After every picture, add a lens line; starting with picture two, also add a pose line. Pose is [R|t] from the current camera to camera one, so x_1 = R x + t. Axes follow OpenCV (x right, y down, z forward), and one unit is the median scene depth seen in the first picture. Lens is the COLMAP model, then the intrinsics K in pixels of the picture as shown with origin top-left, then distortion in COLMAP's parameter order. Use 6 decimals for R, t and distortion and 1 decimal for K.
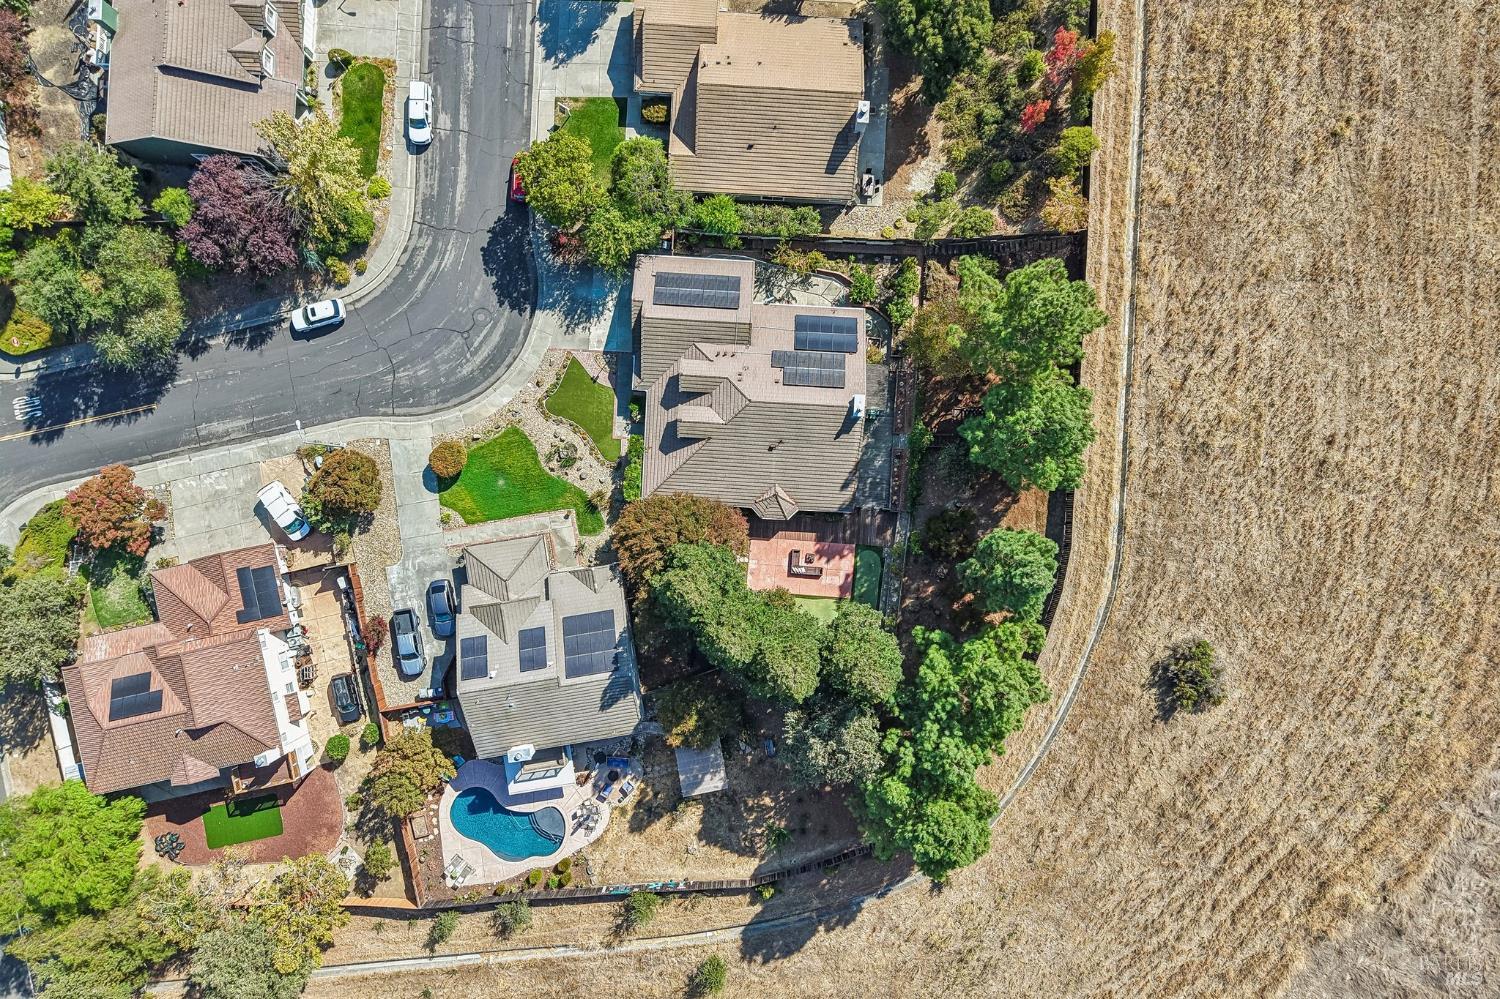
lens RADIAL K [[1007.1, 0, 747.3], [0, 1007.1, 504.2], [0, 0, 1]] dist [0.013265, -0.012162]
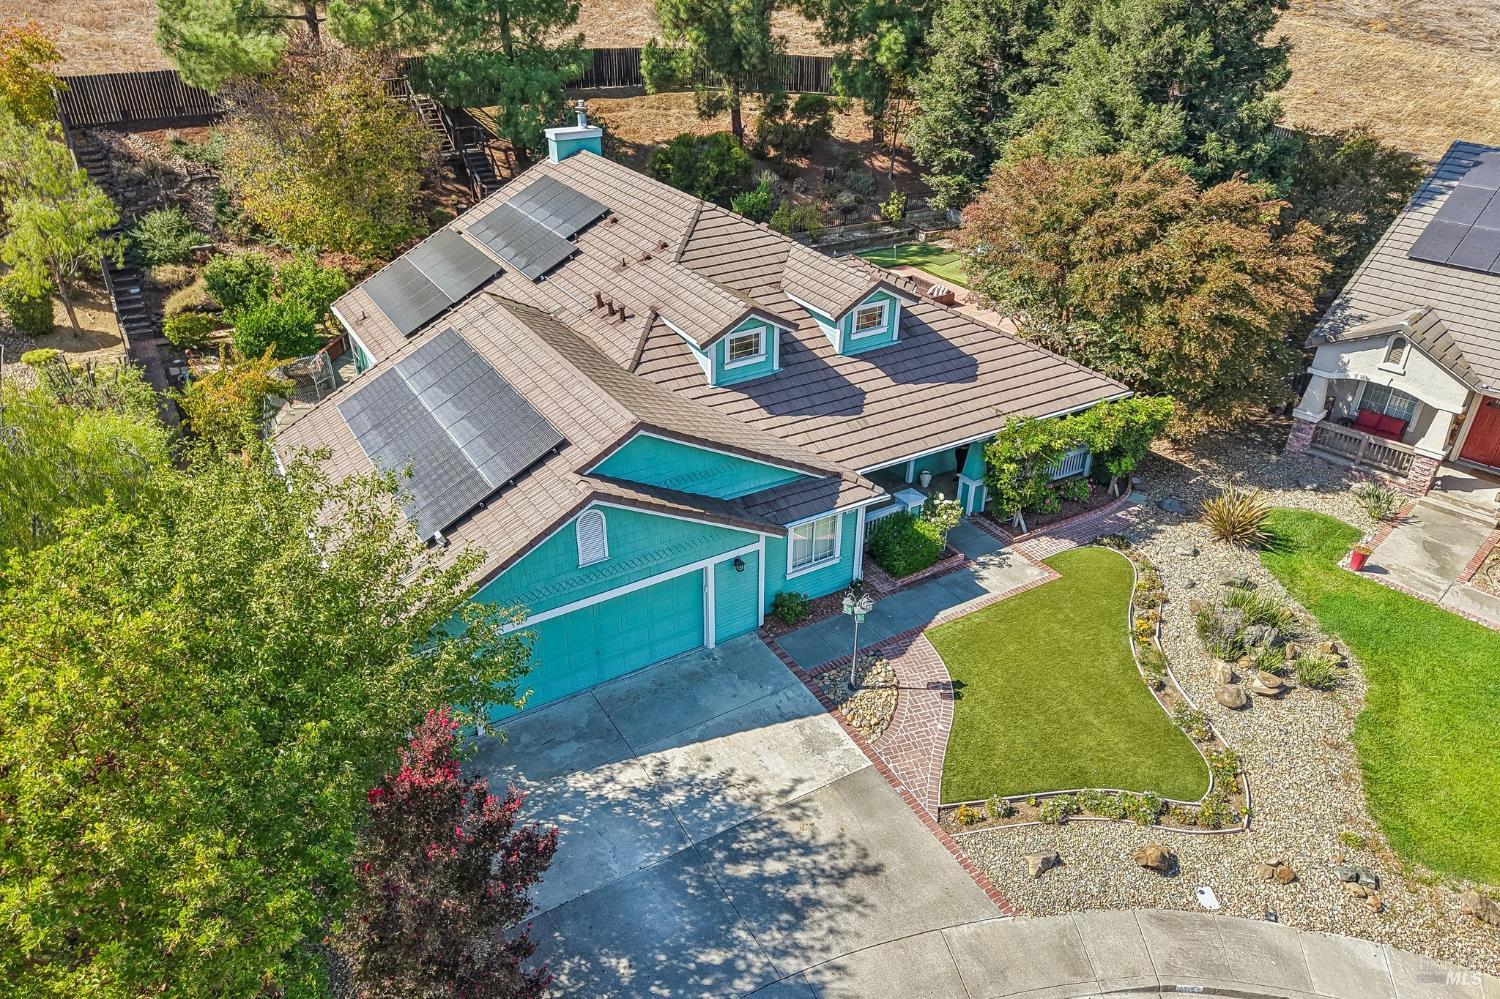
lens RADIAL K [[1007.1, 0, 747.3], [0, 1007.1, 504.2], [0, 0, 1]] dist [0.013265, -0.012162]
pose [[-0.563081, -0.426460, 0.707864, -0.279372], [0.826389, -0.285785, 0.485189, -0.271520], [-0.004617, 0.858172, 0.513342, 0.855954]]
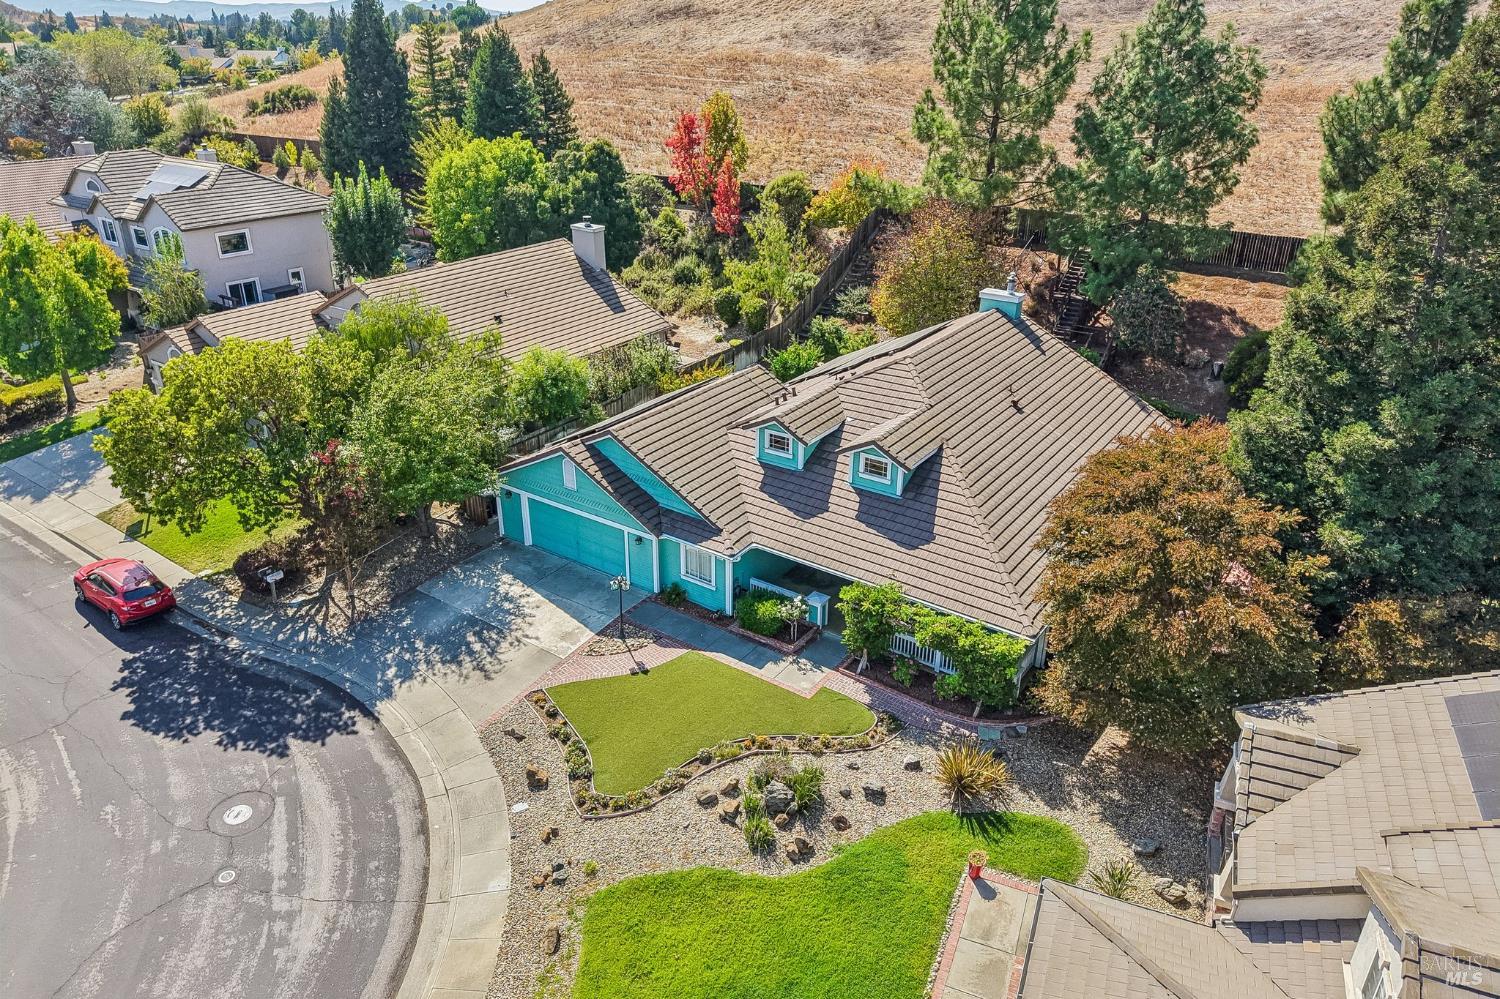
lens RADIAL K [[1007.1, 0, 747.3], [0, 1007.1, 504.2], [0, 0, 1]] dist [0.013265, -0.012162]
pose [[0.531845, -0.379270, 0.757163, -0.384704], [0.846760, 0.225740, -0.481704, 0.066834], [0.011773, 0.897327, 0.441209, 0.805787]]
